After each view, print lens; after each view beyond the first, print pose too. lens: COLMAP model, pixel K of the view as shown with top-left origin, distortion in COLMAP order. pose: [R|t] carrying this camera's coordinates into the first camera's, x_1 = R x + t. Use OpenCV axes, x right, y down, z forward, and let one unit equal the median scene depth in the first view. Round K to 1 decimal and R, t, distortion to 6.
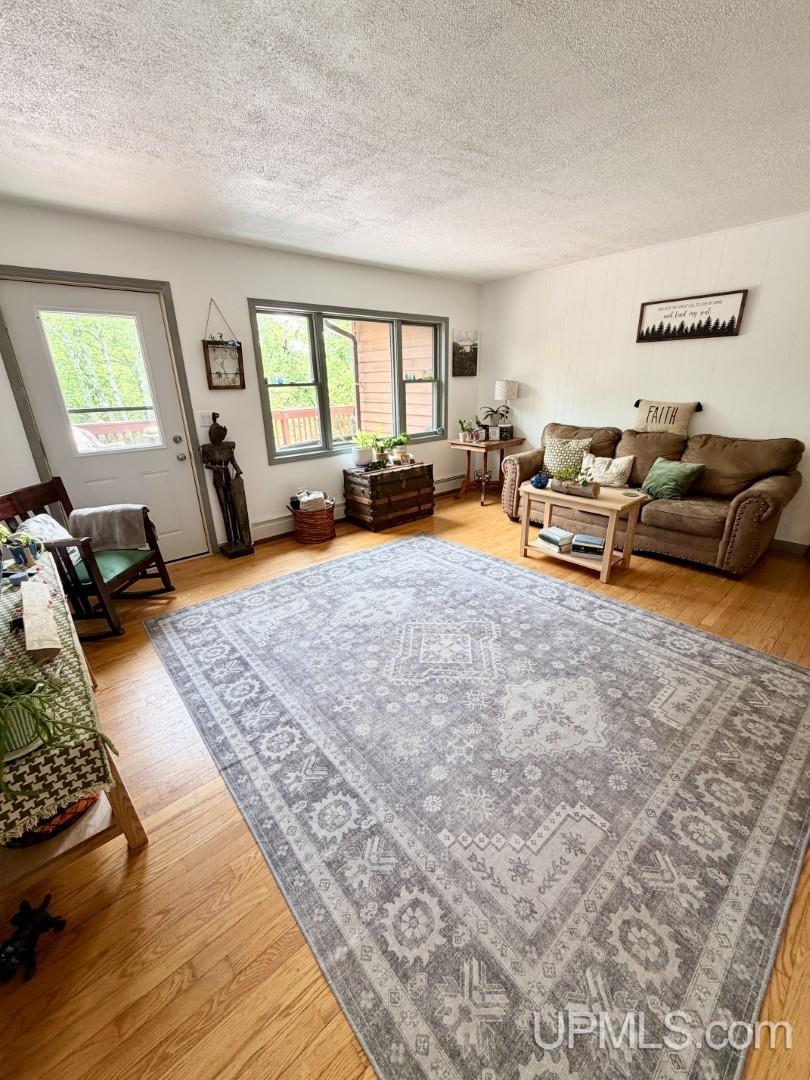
lens RADIAL K [[430.8, 0, 406.7], [0, 430.8, 537.3], [0, 0, 1]] dist [0.000969, 0.000178]
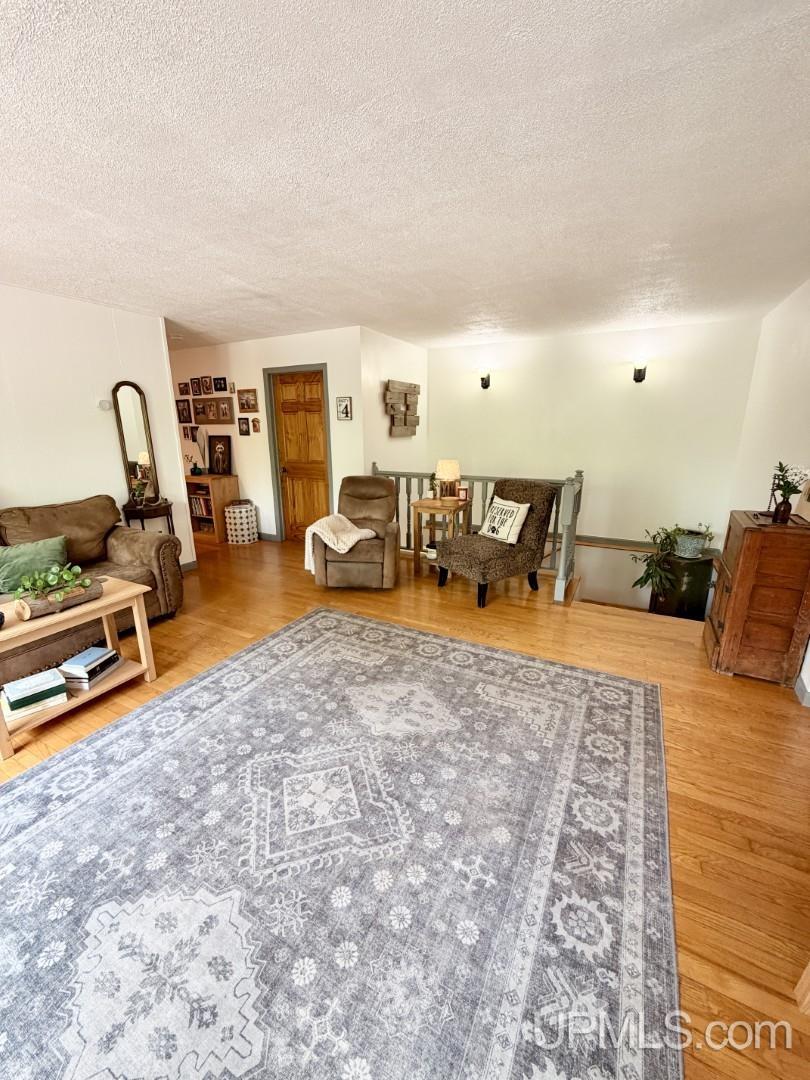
lens RADIAL K [[430.8, 0, 403.1], [0, 430.8, 535.9], [0, 0, 1]] dist [0.000969, 0.000178]
pose [[-0.360395, -0.204504, 0.910106, -0.554968], [0.337017, 0.881219, 0.331469, -0.339900], [-0.869790, 0.426182, -0.248665, 0.912708]]
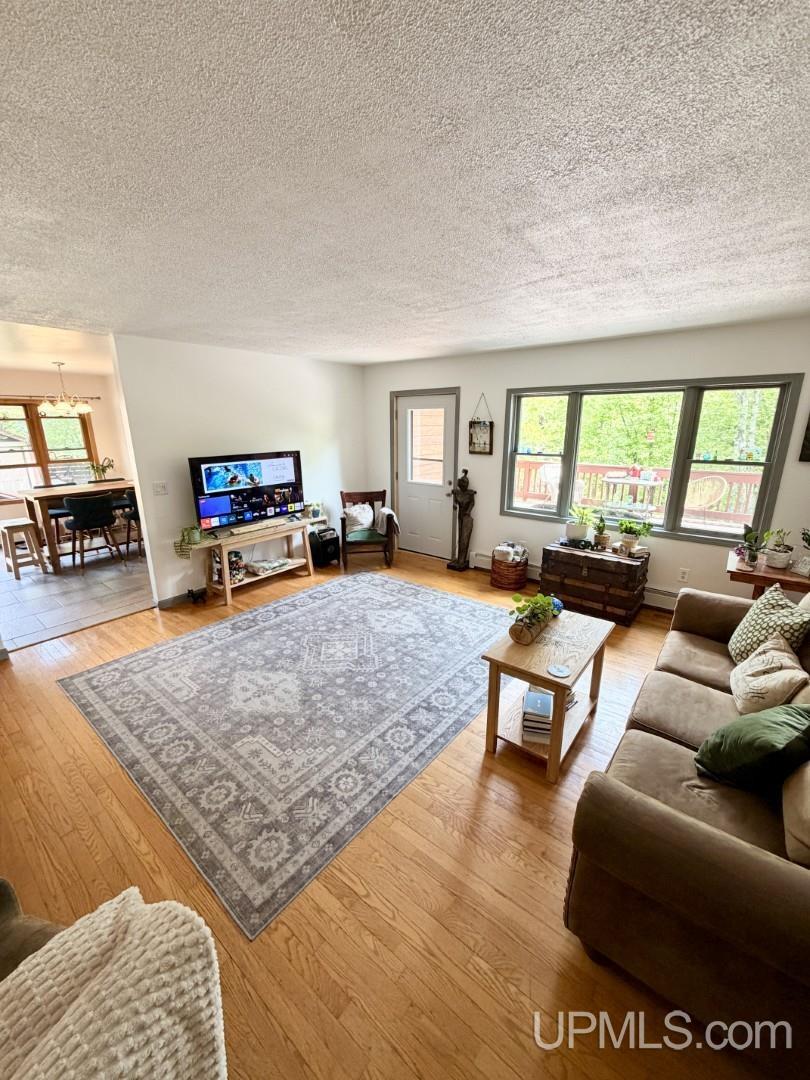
lens RADIAL K [[430.8, 0, 404.5], [0, 430.8, 541.1], [0, 0, 1]] dist [0.000969, 0.000178]
pose [[0.175948, 0.285080, -0.942216, 1.415574], [-0.338702, 0.916241, 0.213973, -0.464286], [0.924296, 0.281482, 0.257768, 0.768138]]
